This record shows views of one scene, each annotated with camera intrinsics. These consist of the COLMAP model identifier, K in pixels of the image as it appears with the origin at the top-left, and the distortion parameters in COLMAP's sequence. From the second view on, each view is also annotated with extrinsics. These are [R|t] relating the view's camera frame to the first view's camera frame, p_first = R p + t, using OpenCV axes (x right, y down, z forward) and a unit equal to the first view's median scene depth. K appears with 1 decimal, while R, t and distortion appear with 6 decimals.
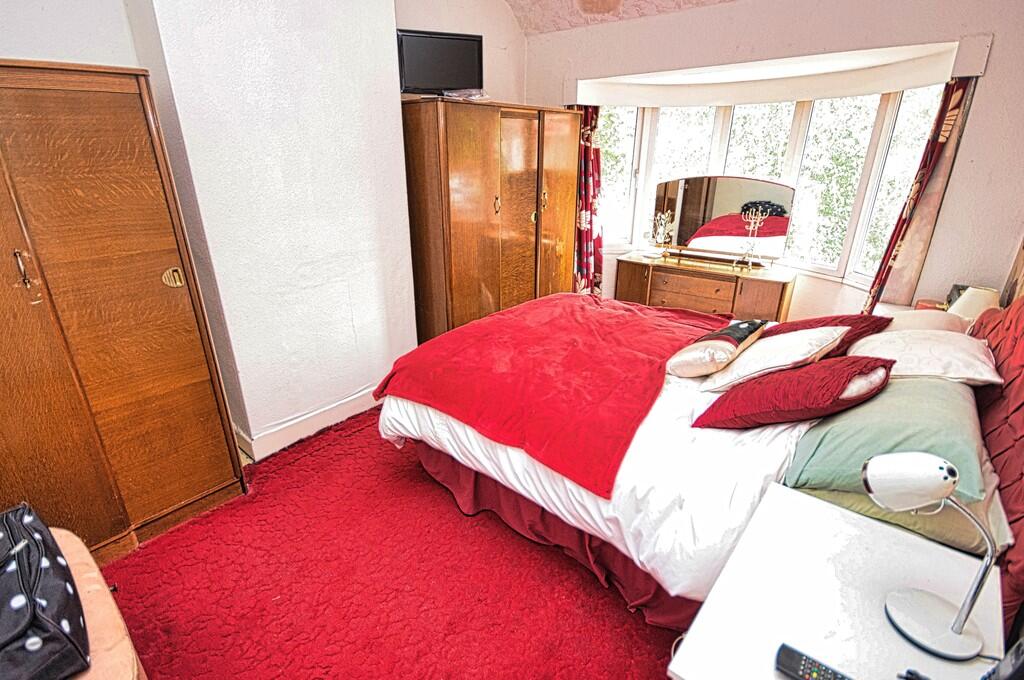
lens RADIAL K [[498.3, 0, 510.4], [0, 498.3, 341.6], [0, 0, 1]] dist [-0.000672, 0.000861]
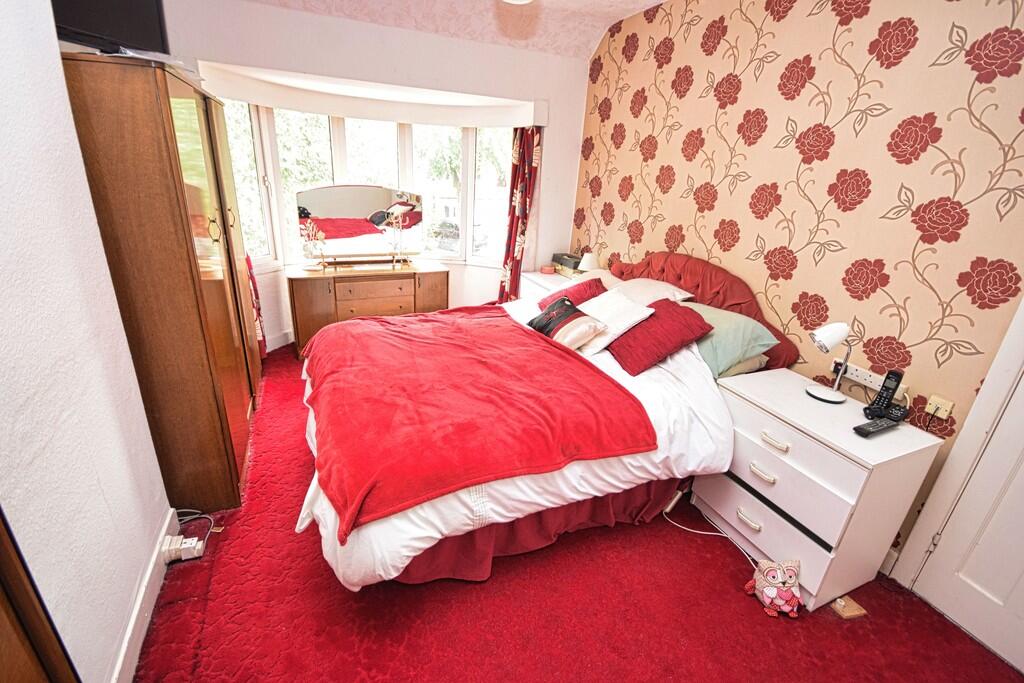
lens RADIAL K [[454.6, 0, 511.7], [0, 454.6, 341.7], [0, 0, 1]] dist [-0.003695, -0.000515]
pose [[0.428568, -0.299441, 0.852447, -0.527752], [0.271033, 0.942640, 0.194861, -0.165820], [-0.861900, 0.147530, 0.485143, 0.419874]]
